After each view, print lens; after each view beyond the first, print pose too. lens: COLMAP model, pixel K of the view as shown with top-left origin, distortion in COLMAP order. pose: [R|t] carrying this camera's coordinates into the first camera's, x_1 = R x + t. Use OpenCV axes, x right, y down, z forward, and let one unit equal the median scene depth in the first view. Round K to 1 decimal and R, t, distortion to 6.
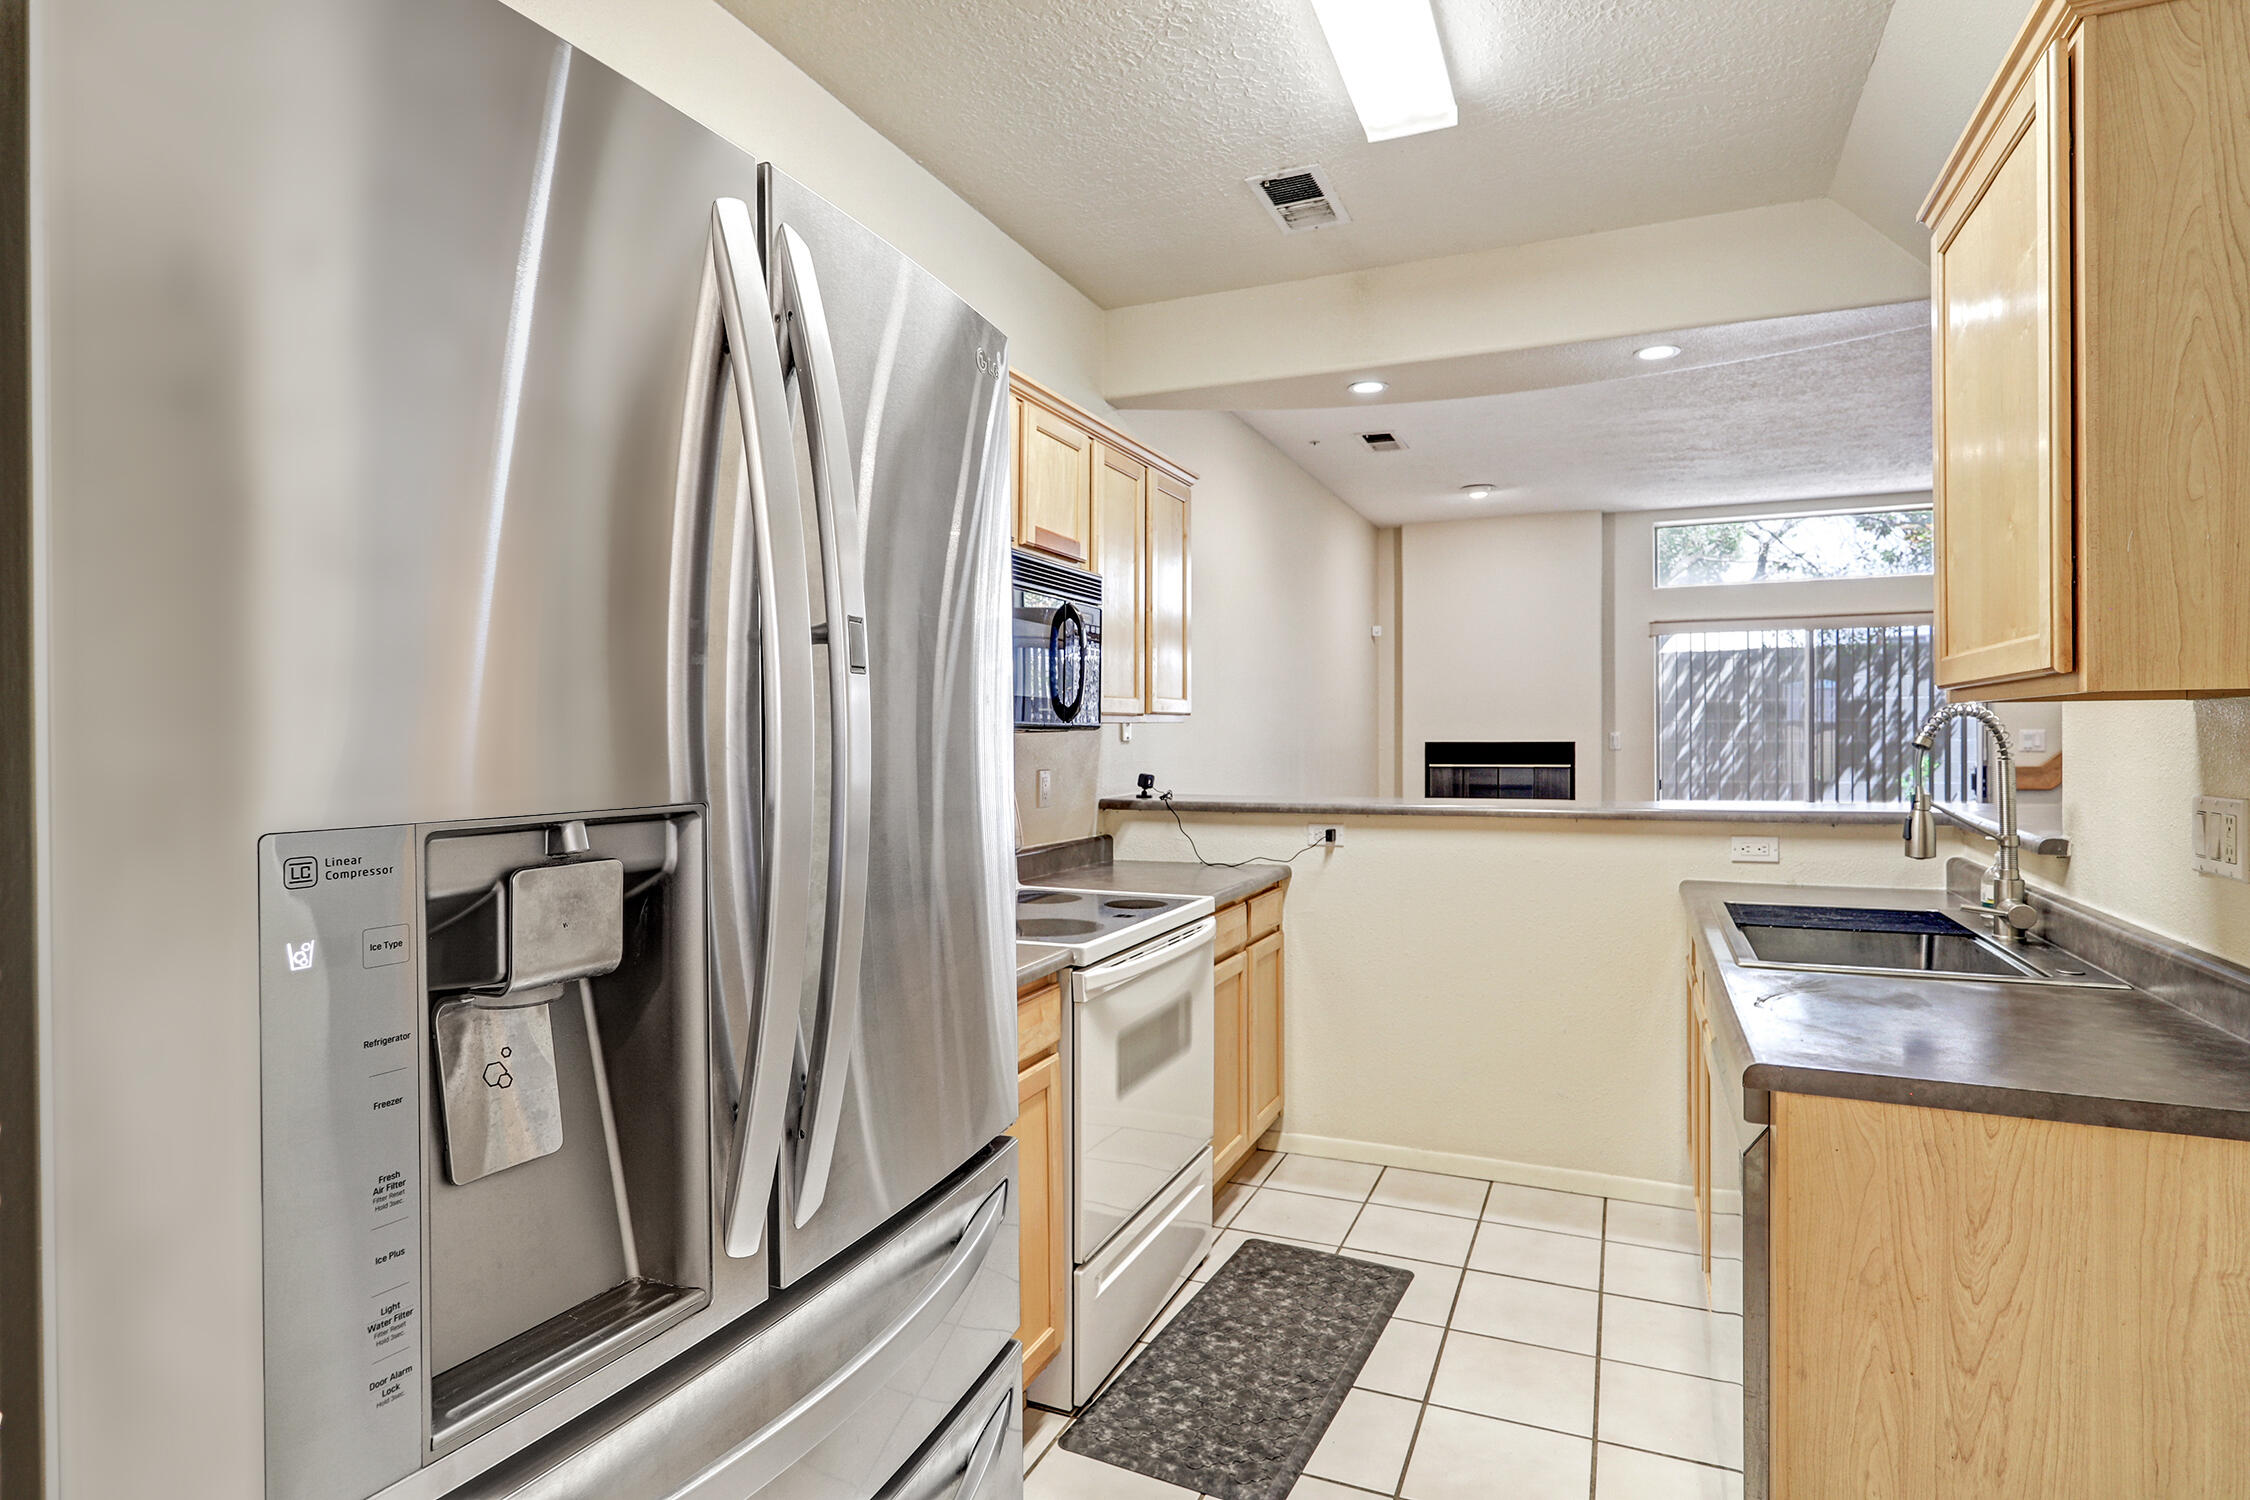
lens RADIAL K [[1110.2, 0, 1124.8], [0, 1110.2, 758.5], [0, 0, 1]] dist [-0.007280, 0.000482]
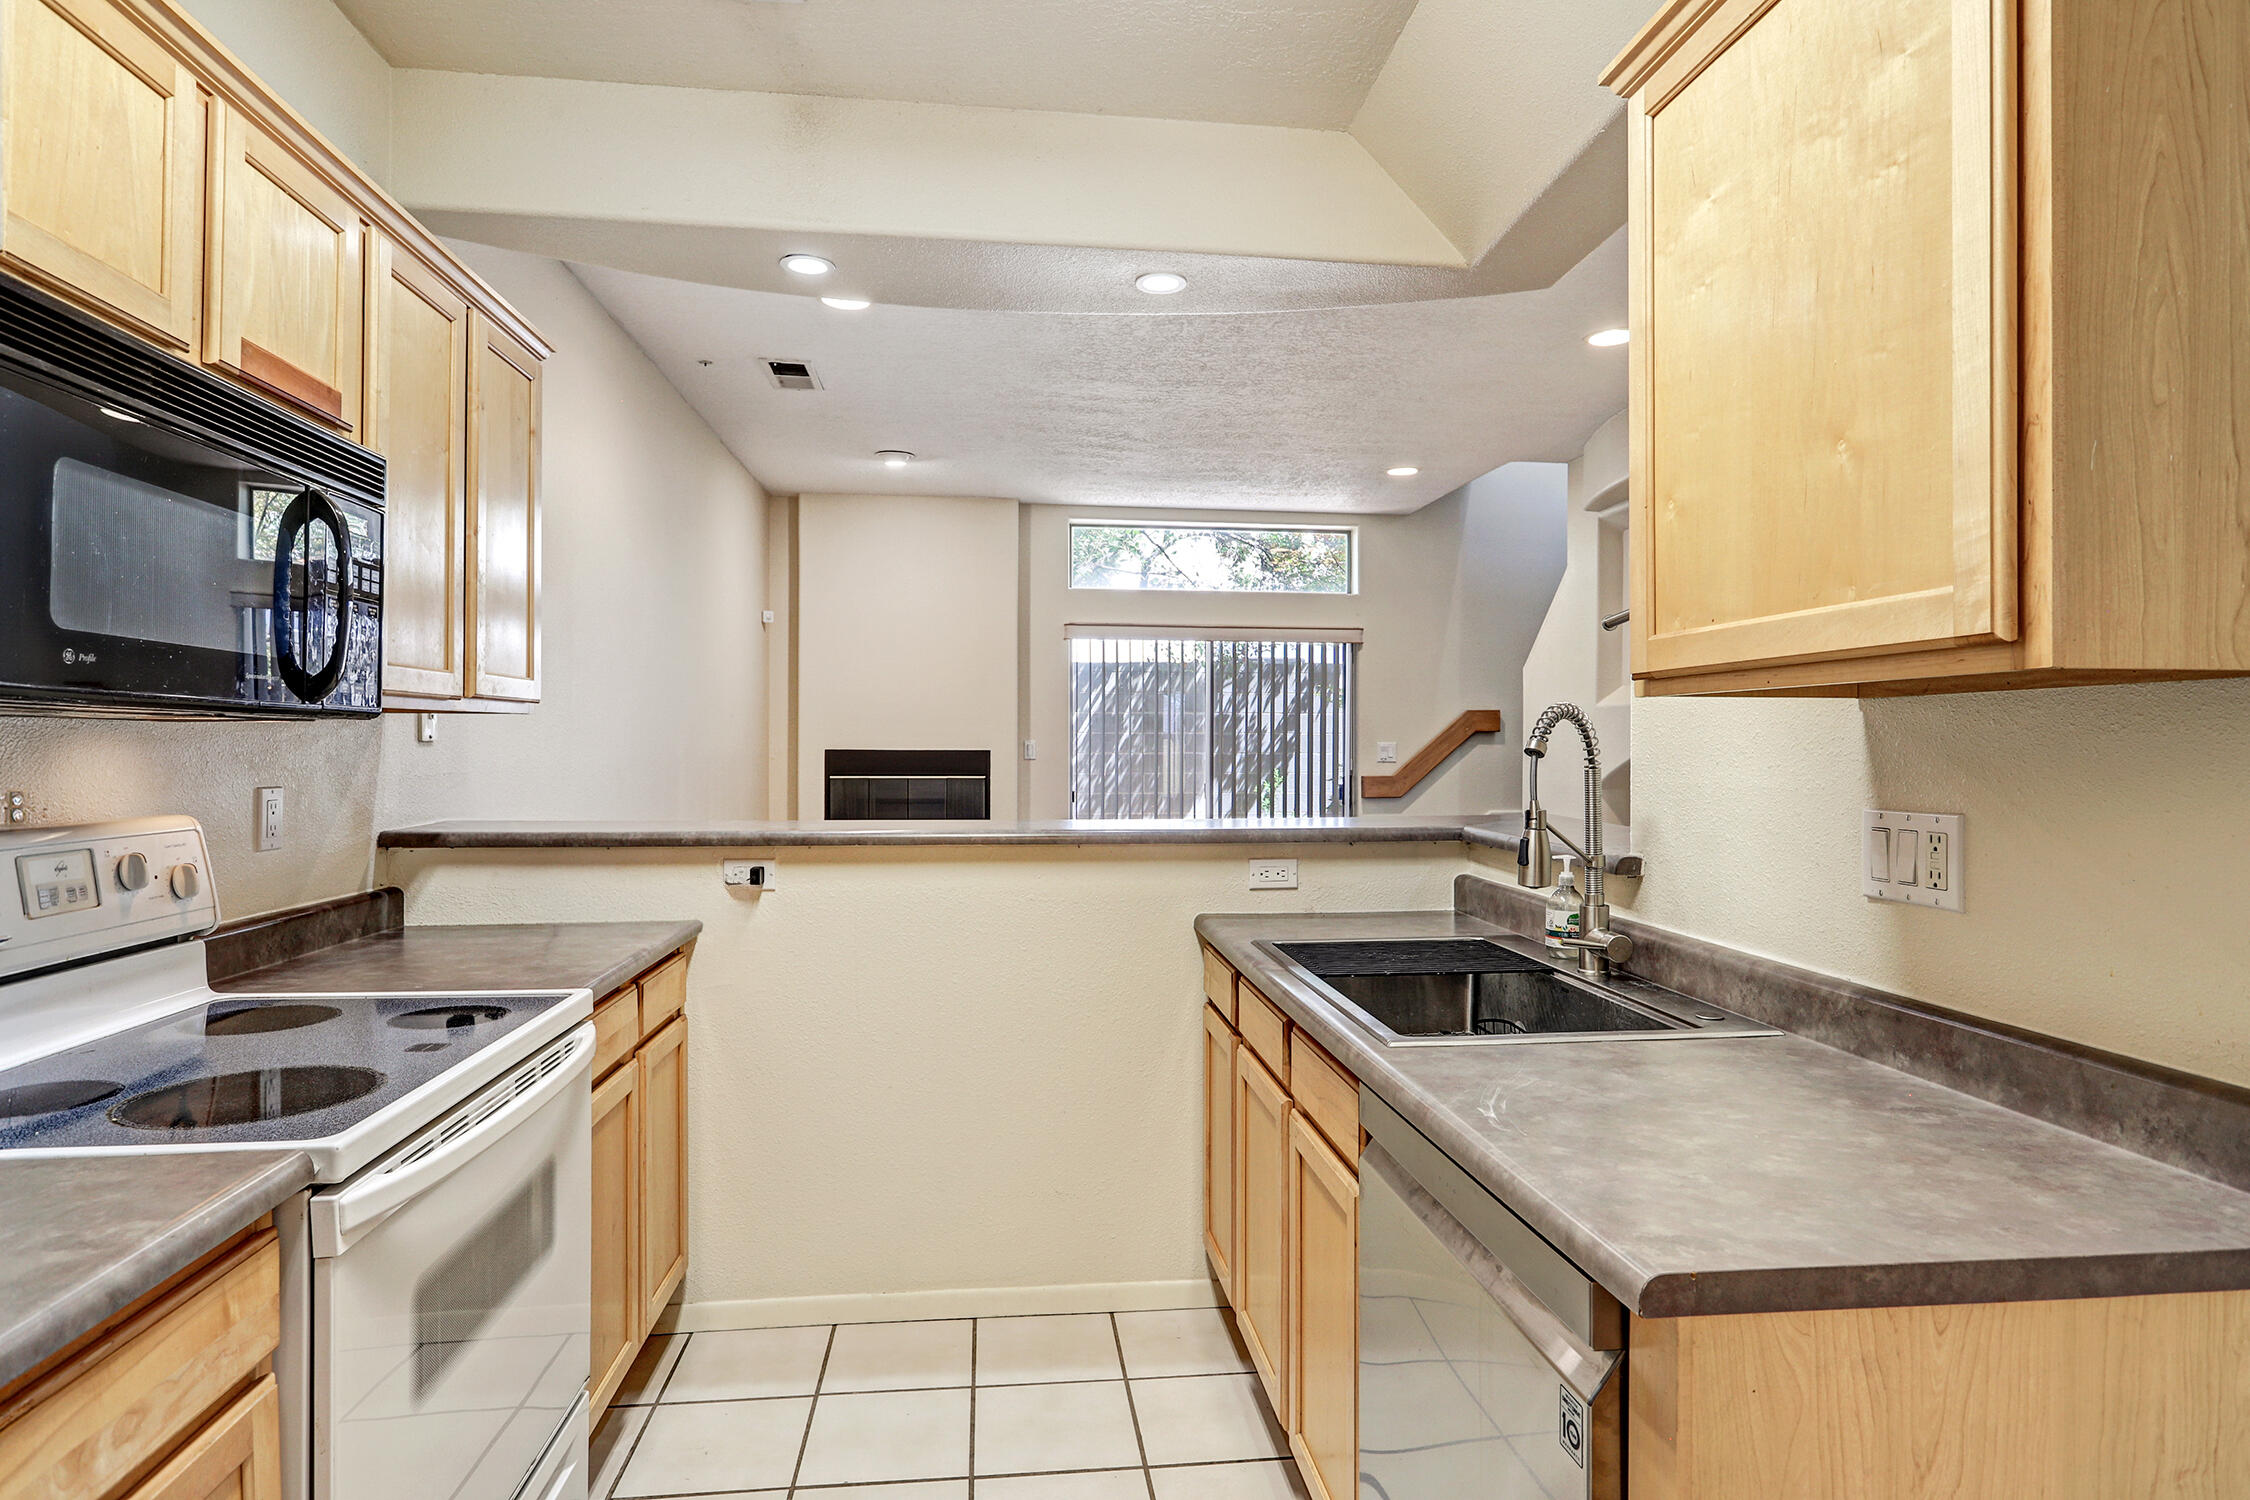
lens RADIAL K [[1233.2, 0, 1131.9], [0, 1233.2, 760.1], [0, 0, 1]] dist [-0.007512, 0.000664]
pose [[0.865378, 0.003741, 0.501105, -0.003727], [0.000020, 0.999972, -0.007500, 0.001145], [-0.501119, 0.006500, 0.865354, 0.231360]]
